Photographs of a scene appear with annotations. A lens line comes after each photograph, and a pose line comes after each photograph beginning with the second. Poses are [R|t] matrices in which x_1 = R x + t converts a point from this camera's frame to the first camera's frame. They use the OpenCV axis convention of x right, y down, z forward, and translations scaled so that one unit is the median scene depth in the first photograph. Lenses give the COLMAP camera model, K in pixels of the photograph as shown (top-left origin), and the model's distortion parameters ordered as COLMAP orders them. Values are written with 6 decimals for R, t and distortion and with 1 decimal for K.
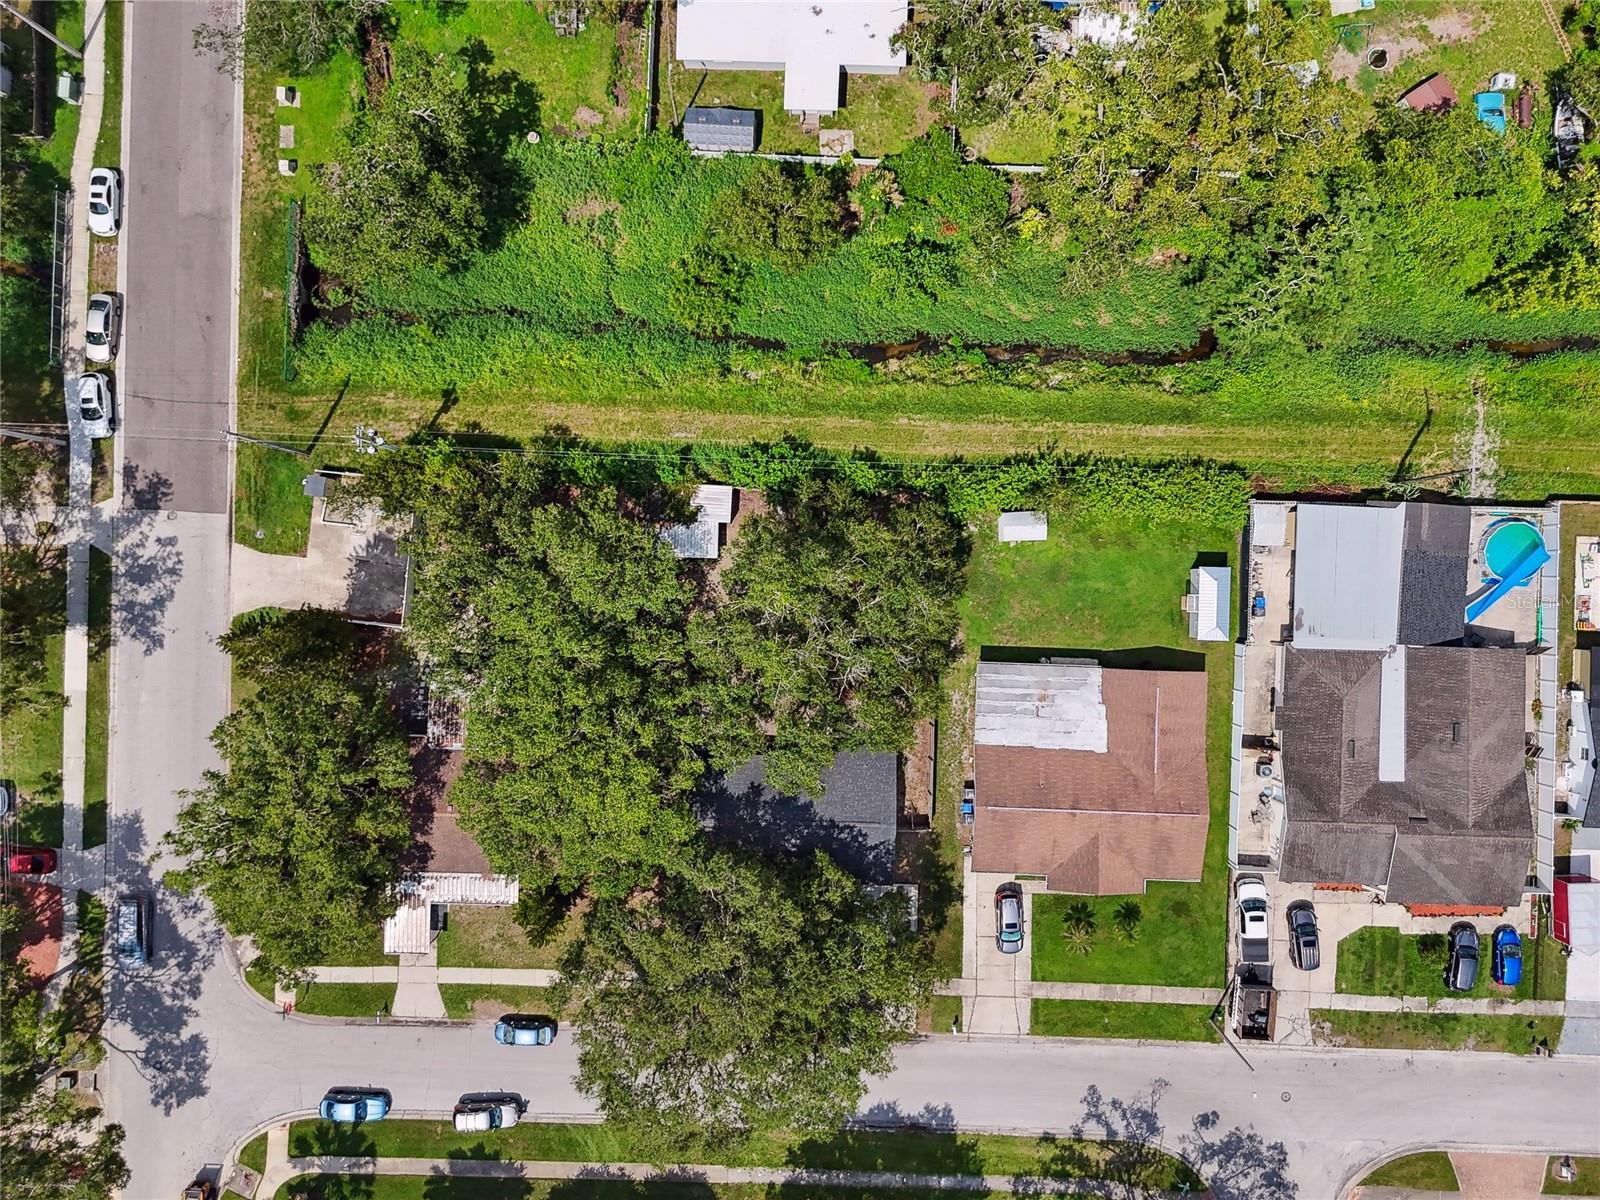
lens RADIAL K [[1187.9, 0, 807.0], [0, 1187.9, 596.6], [0, 0, 1]] dist [0.073987, -0.075997]
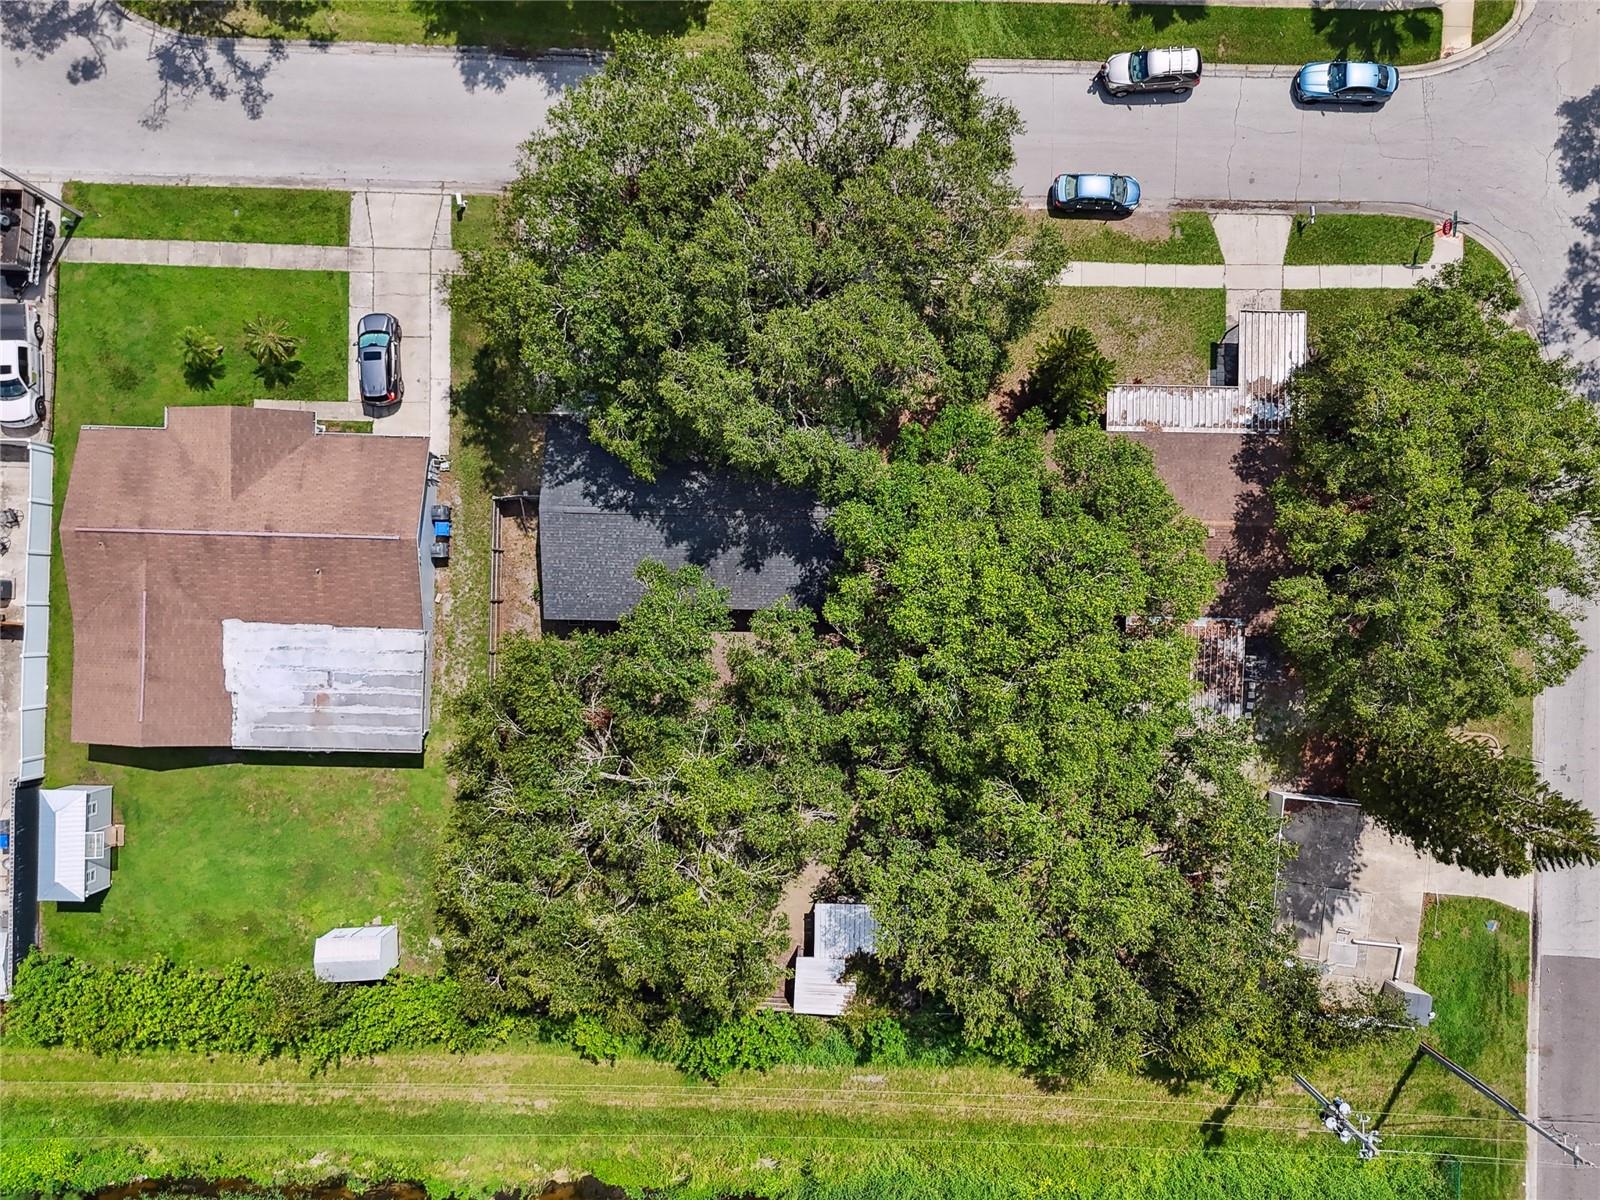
lens RADIAL K [[1187.9, 0, 807.0], [0, 1187.9, 596.6], [0, 0, 1]] dist [0.073987, -0.075997]
pose [[-0.999984, 0.005708, -0.000070, -0.071025], [-0.005708, -0.999972, -0.004877, 0.140873], [-0.000098, -0.004877, 0.999988, 0.323795]]
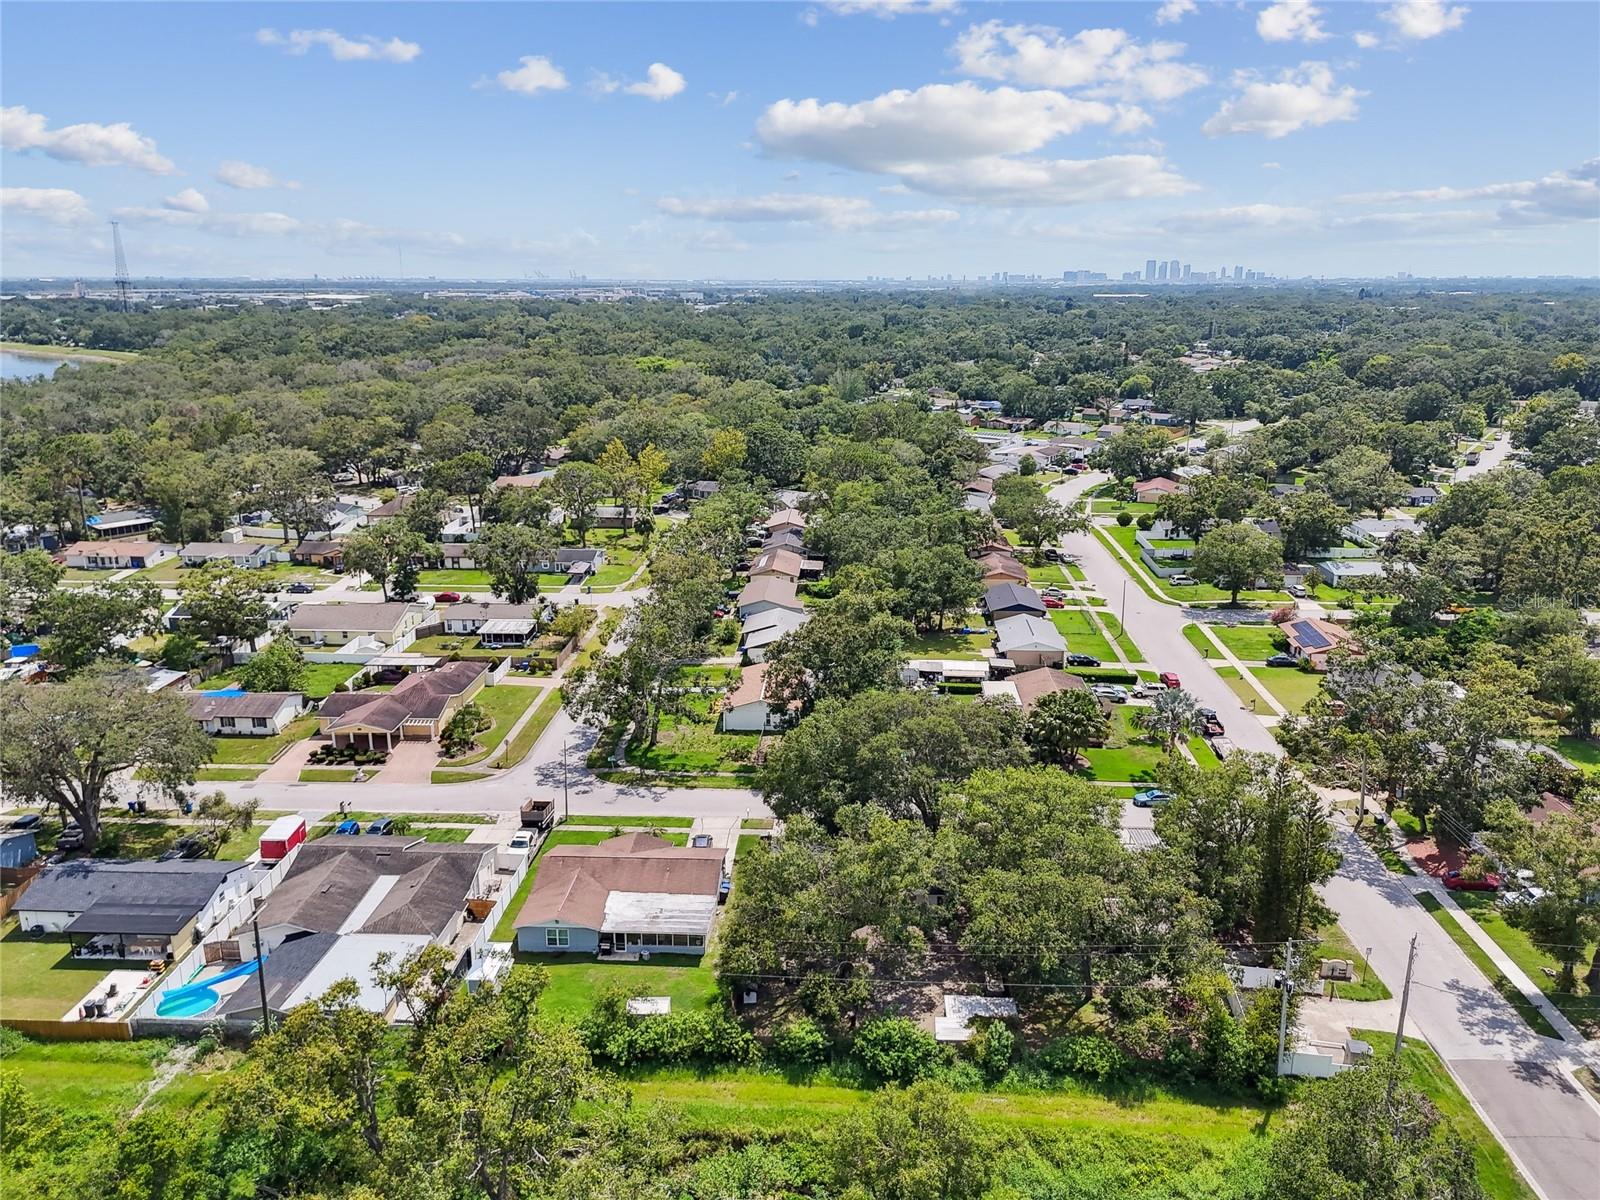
lens RADIAL K [[1187.9, 0, 807.0], [0, 1187.9, 596.6], [0, 0, 1]] dist [0.073987, -0.075997]
pose [[-0.999736, -0.012938, 0.019013, 0.028770], [0.021779, -0.267042, 0.963439, -0.930035], [-0.007387, 0.963598, 0.267253, 0.370320]]
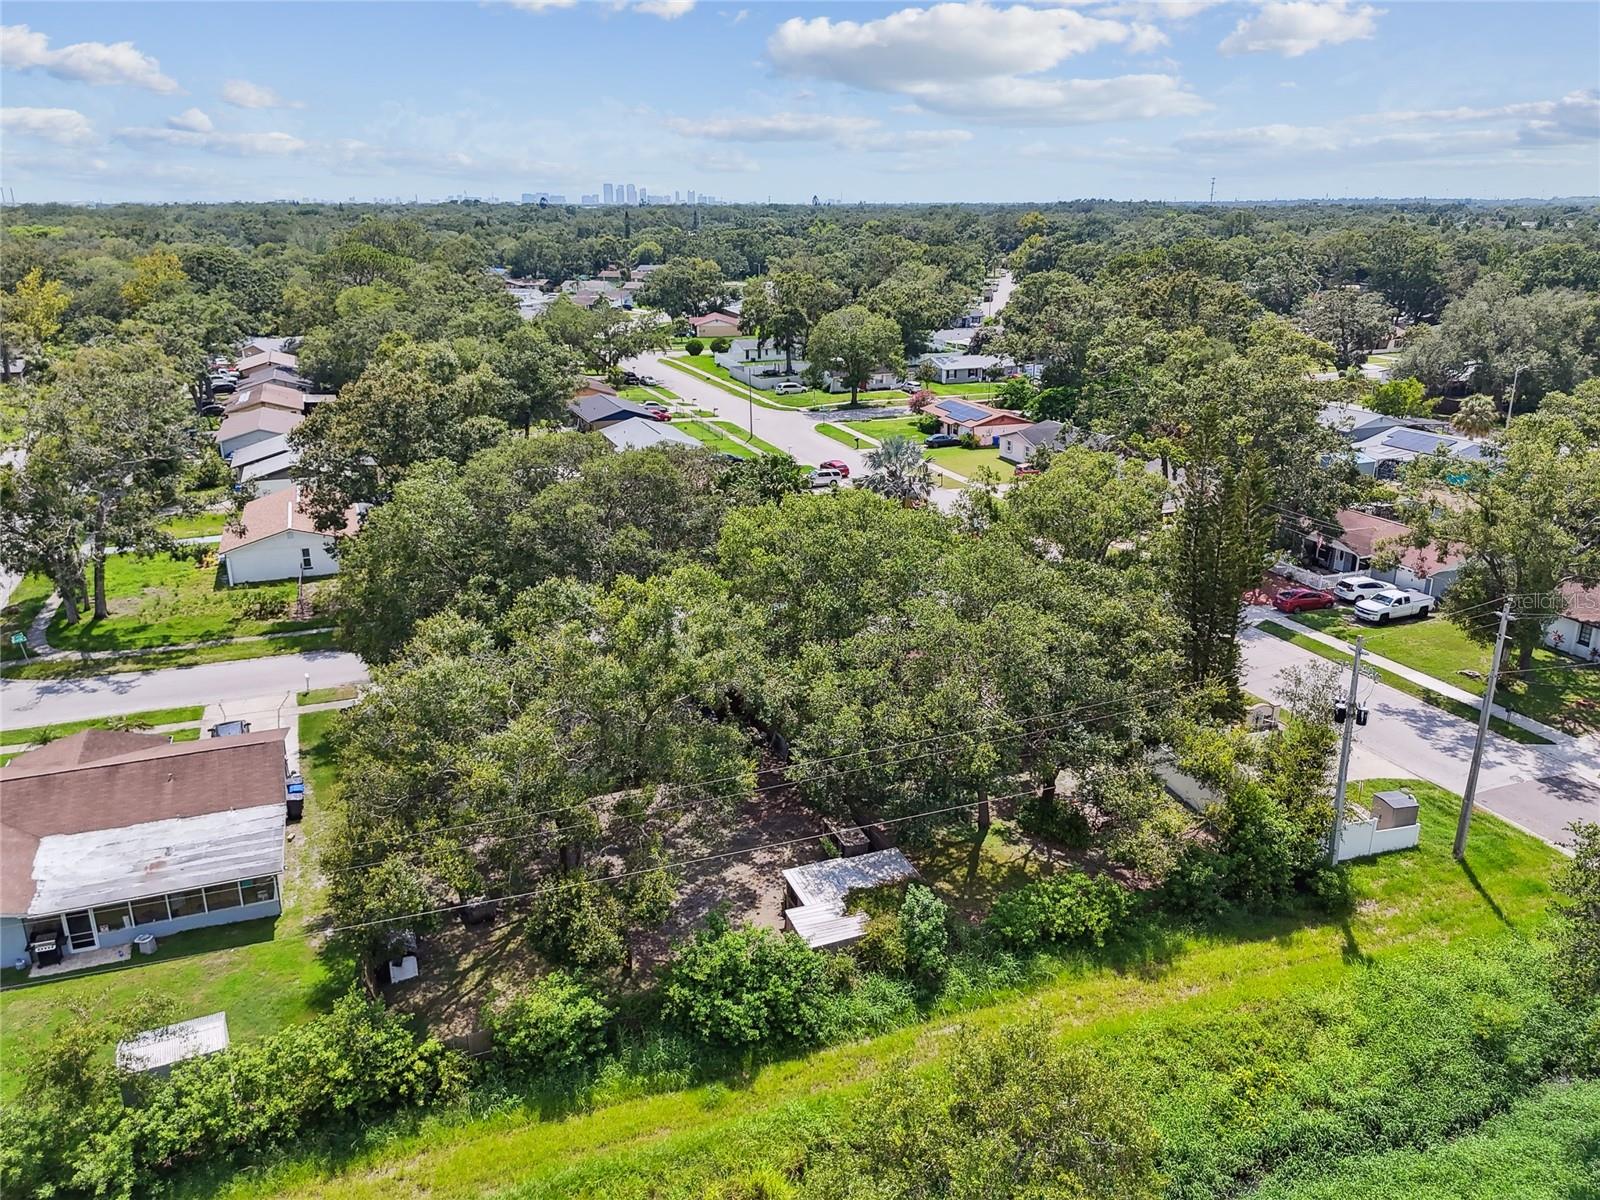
lens RADIAL K [[1187.9, 0, 807.0], [0, 1187.9, 596.6], [0, 0, 1]] dist [0.073987, -0.075997]
pose [[-0.918315, 0.115687, -0.378568, 0.111780], [-0.395707, -0.293996, 0.870048, -0.483752], [-0.010644, 0.948780, 0.315759, 0.673834]]
